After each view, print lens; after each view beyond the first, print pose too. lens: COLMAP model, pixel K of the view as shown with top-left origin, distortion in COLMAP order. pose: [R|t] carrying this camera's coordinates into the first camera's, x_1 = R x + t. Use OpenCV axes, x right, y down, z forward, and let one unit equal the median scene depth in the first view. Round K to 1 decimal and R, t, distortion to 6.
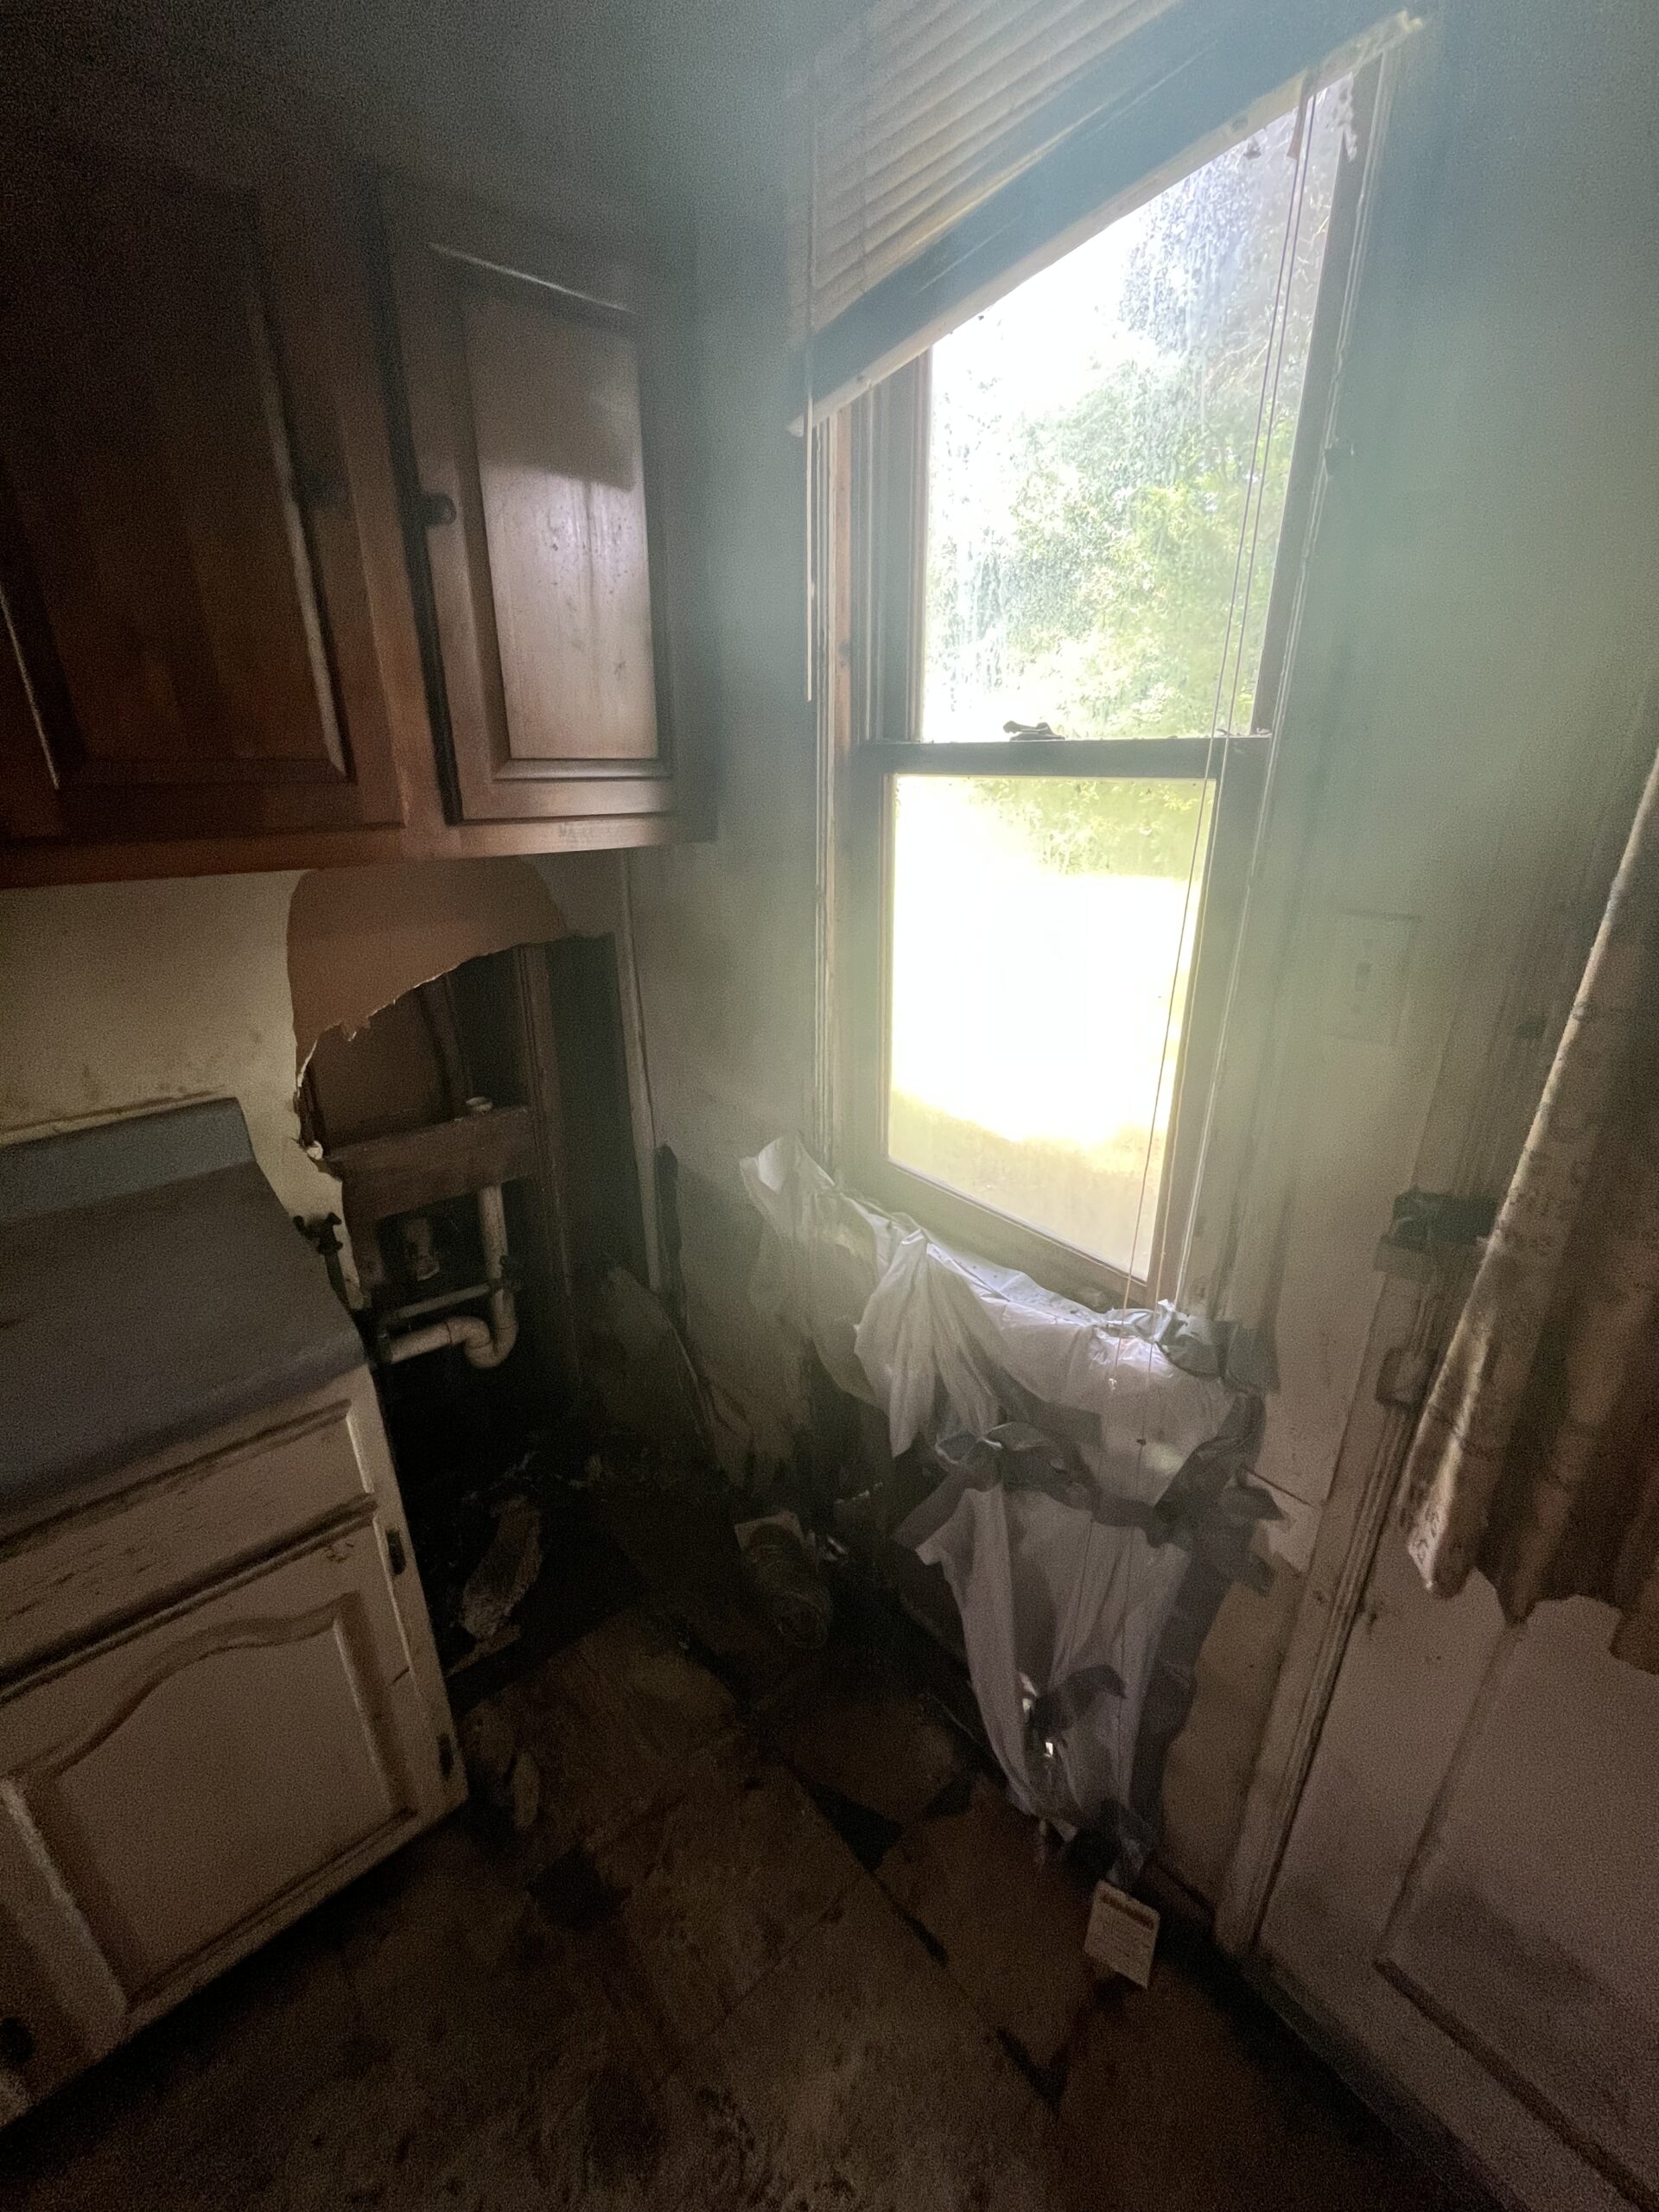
lens RADIAL K [[893.4, 0, 834.7], [0, 893.4, 1098.3], [0, 0, 1]] dist [-0.004245, 0.000725]
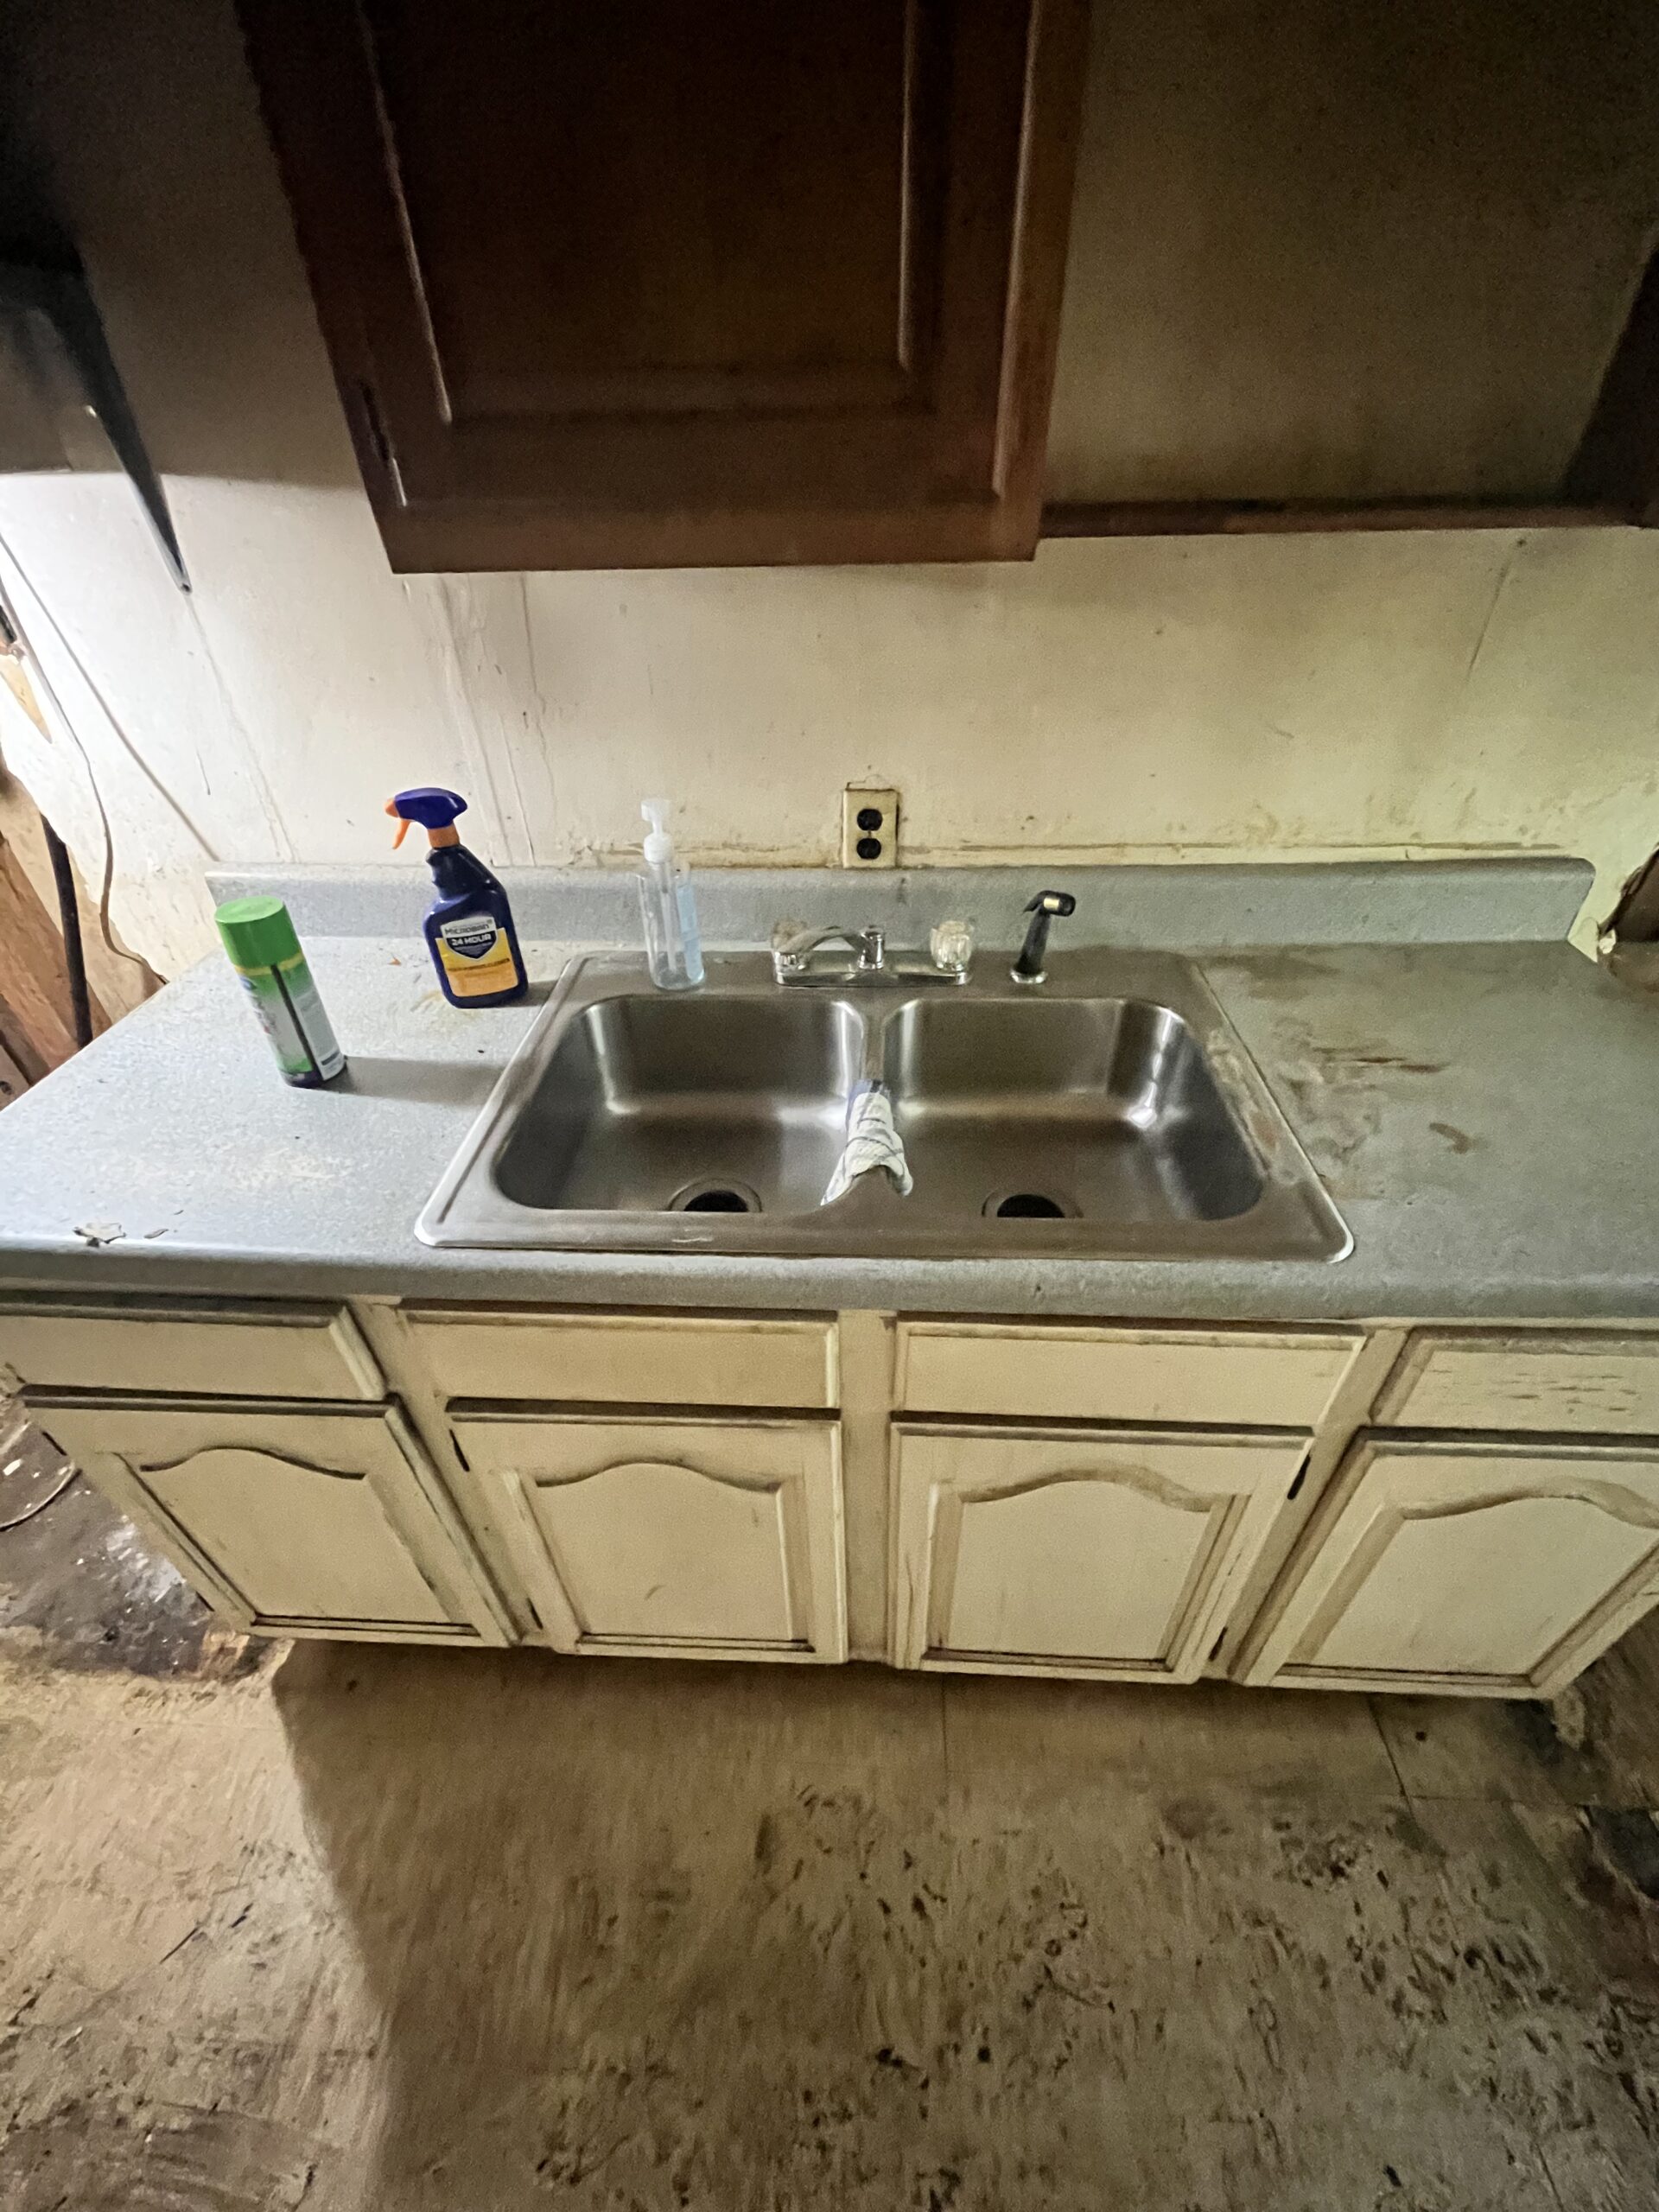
lens RADIAL K [[893.4, 0, 832.3], [0, 893.4, 1098.9], [0, 0, 1]] dist [-0.004245, 0.000725]
pose [[0.721578, 0.395926, -0.567951, -0.701108], [-0.228660, 0.910597, 0.344278, 0.085687], [0.653483, -0.118556, 0.747599, -0.105791]]
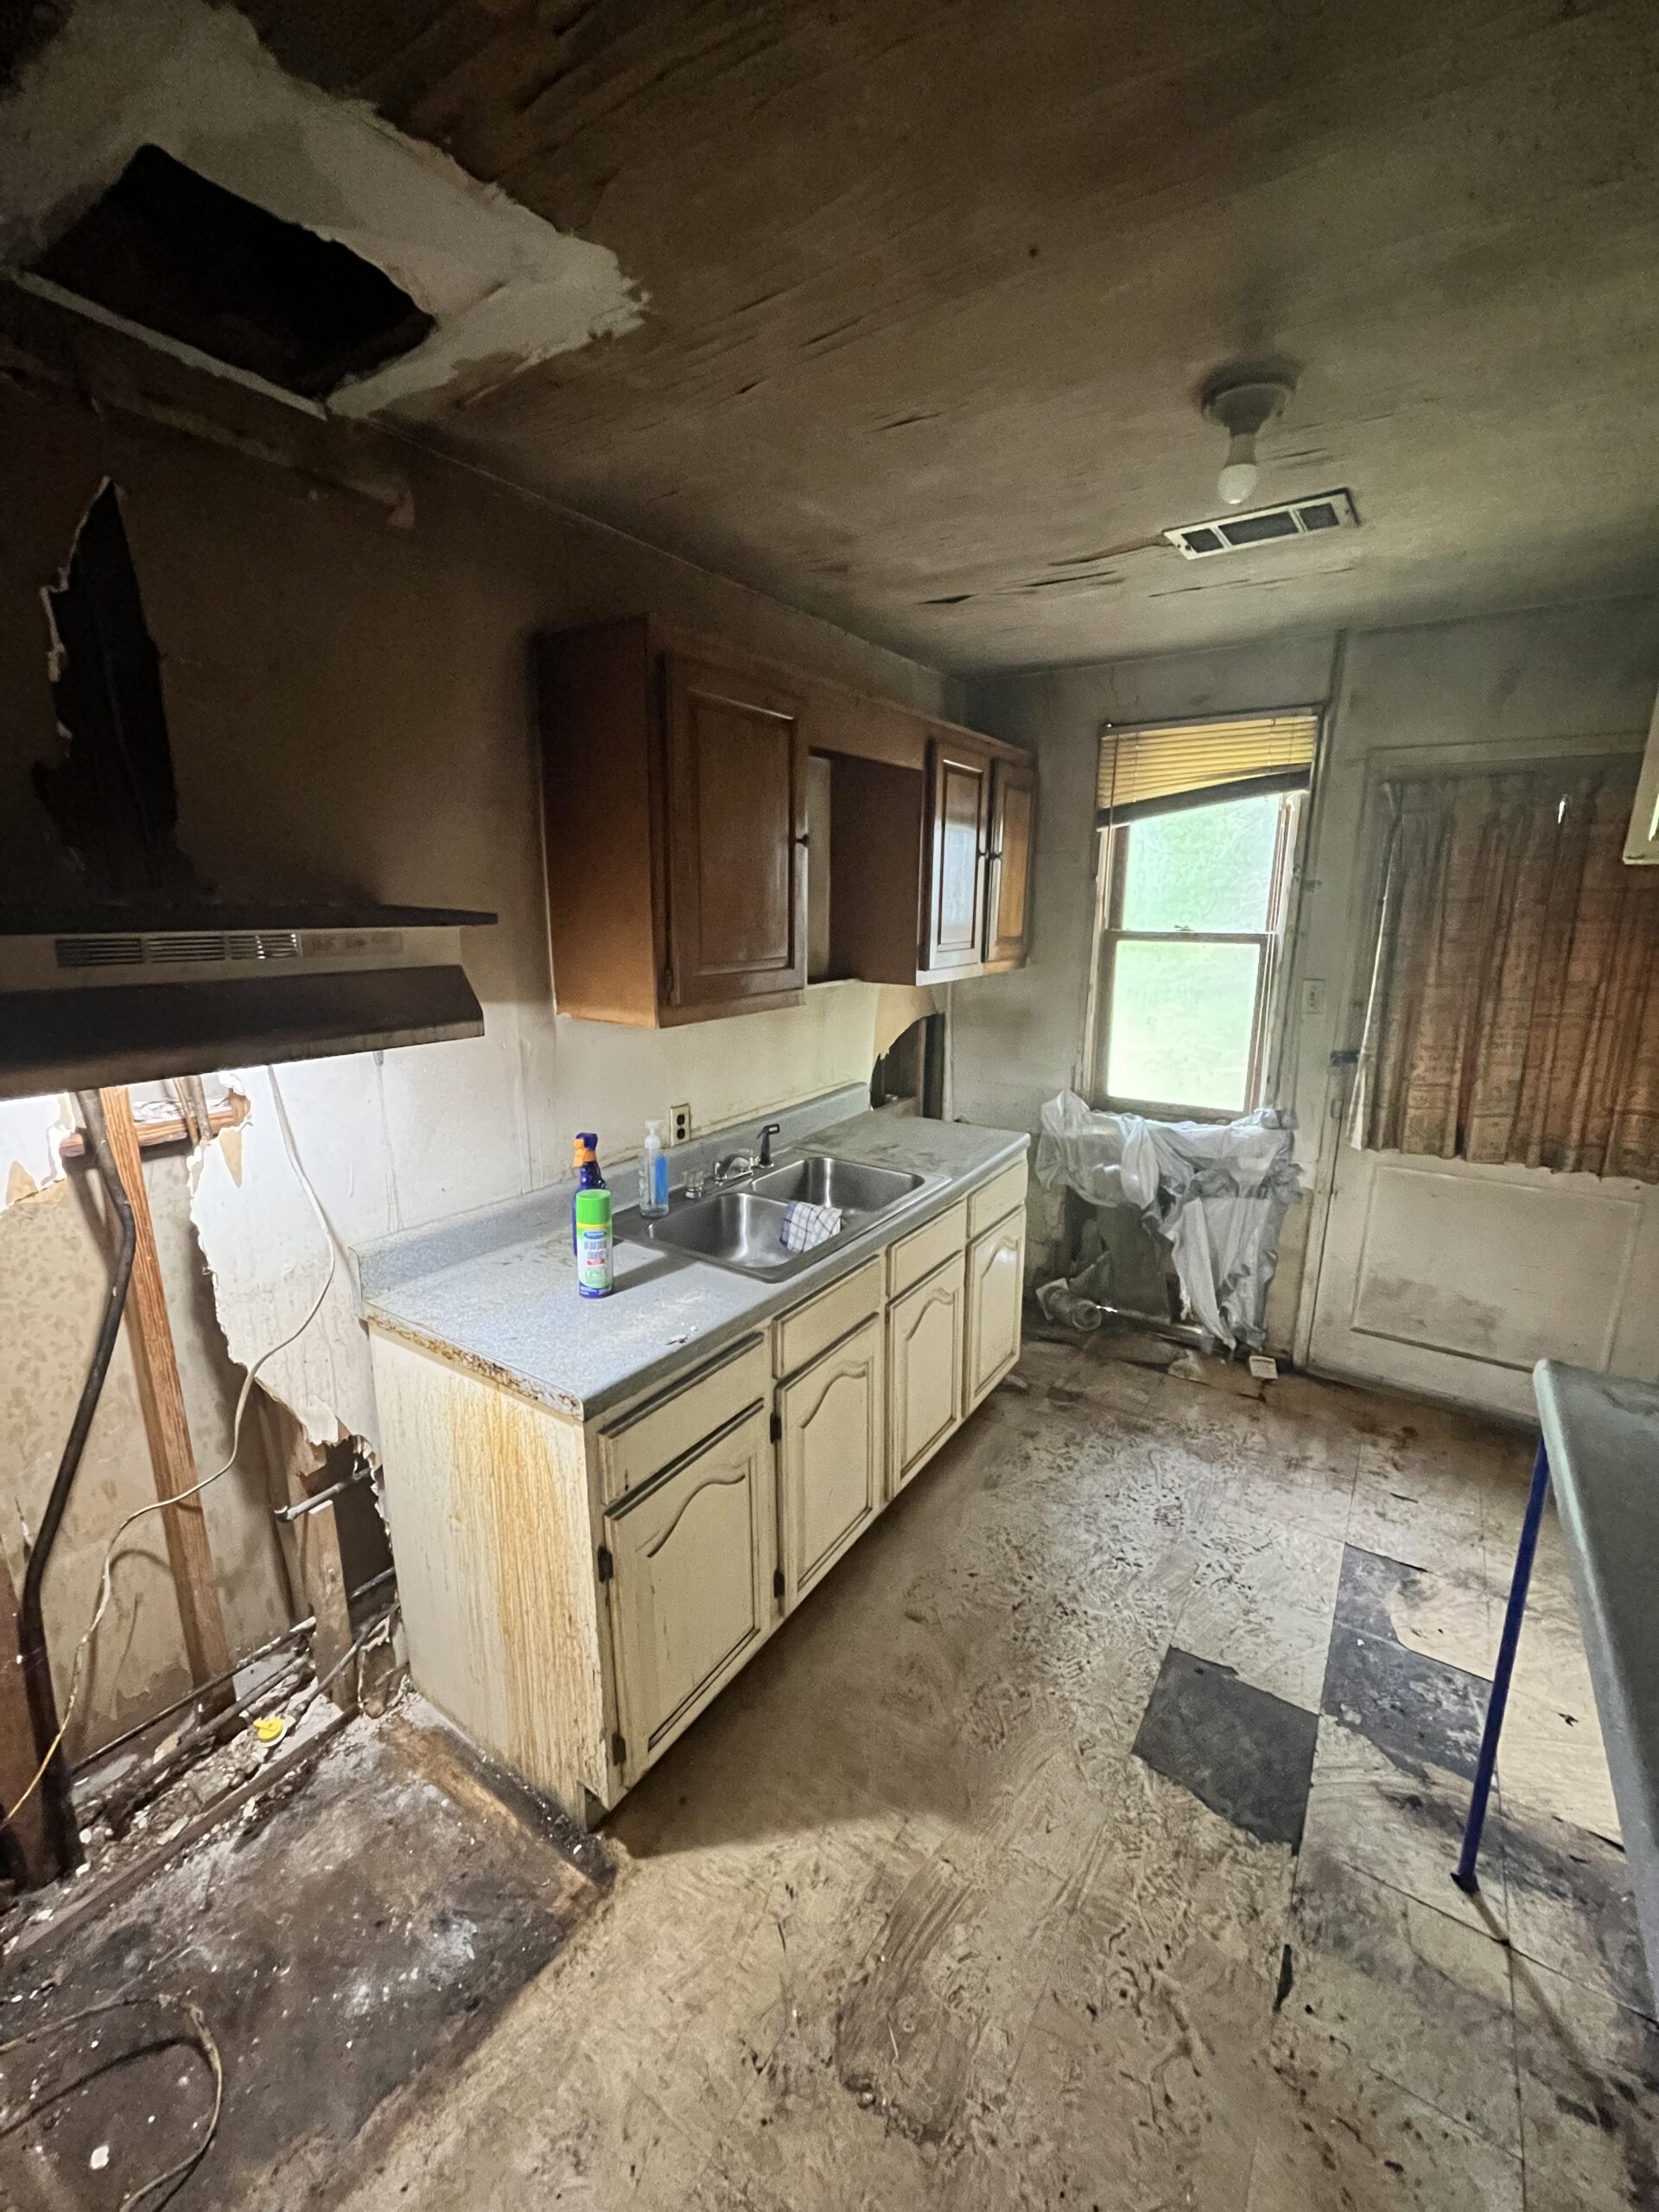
lens RADIAL K [[893.4, 0, 827.1], [0, 893.4, 1100.9], [0, 0, 1]] dist [-0.004245, 0.000725]
pose [[0.963406, -0.060322, 0.261171, -1.532490], [0.097254, 0.986617, -0.130874, 0.380446], [-0.249782, 0.151485, 0.956379, -1.289460]]
